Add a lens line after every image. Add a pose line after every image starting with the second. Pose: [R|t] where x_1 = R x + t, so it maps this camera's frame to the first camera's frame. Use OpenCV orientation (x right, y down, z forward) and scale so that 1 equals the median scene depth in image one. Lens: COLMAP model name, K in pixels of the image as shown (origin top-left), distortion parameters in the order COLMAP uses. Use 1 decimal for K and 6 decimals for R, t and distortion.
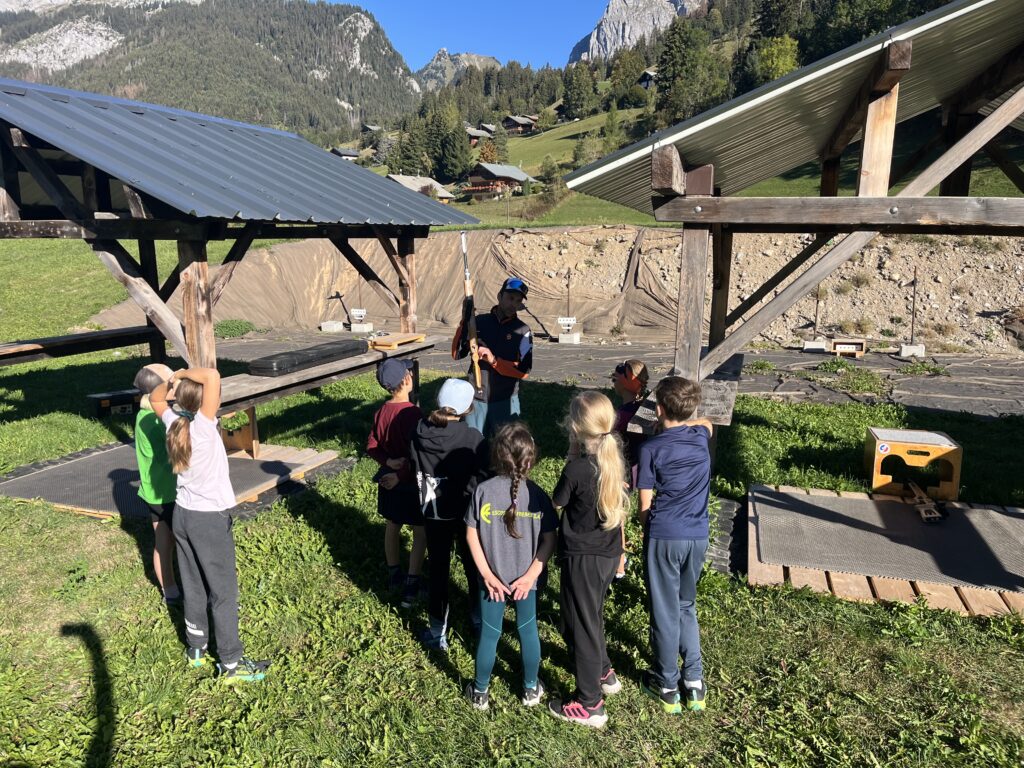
lens RADIAL K [[784.5, 0, 512.0], [0, 784.5, 384.0], [0, 0, 1]] dist [0.098153, -0.138199]
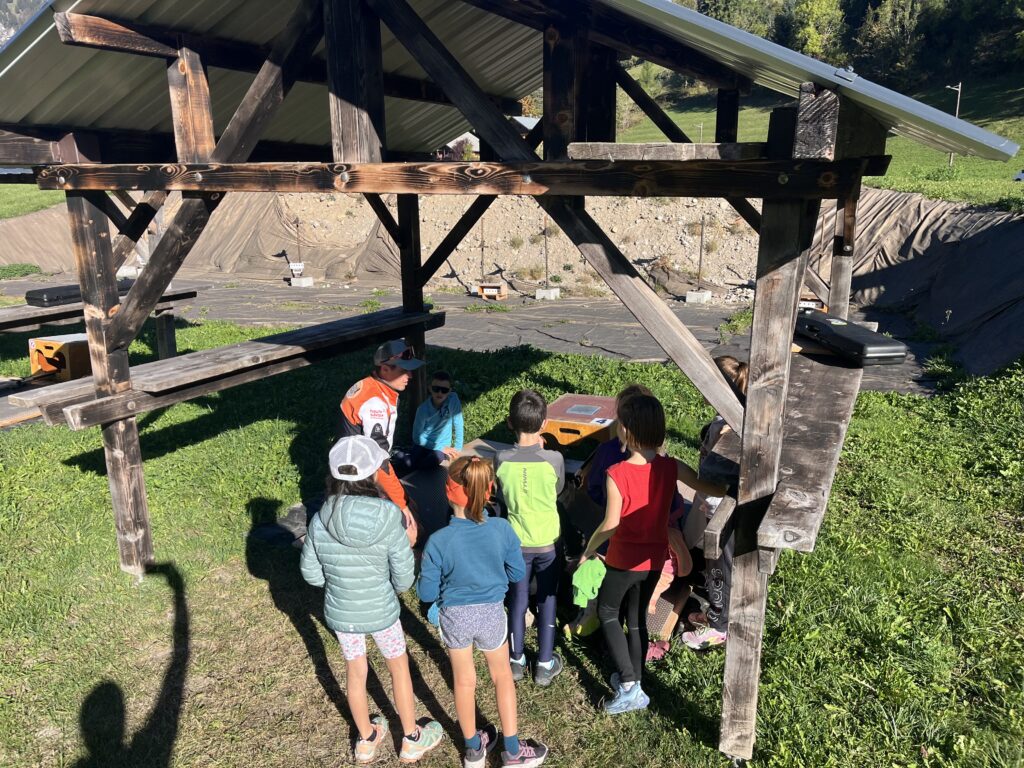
lens RADIAL K [[784.5, 0, 512.0], [0, 784.5, 384.0], [0, 0, 1]] dist [0.098153, -0.138199]
pose [[0.996247, 0.015562, -0.085142, 0.420024], [-0.010948, 0.998460, 0.054390, 0.019182], [0.085857, -0.053254, 0.994883, -0.082803]]
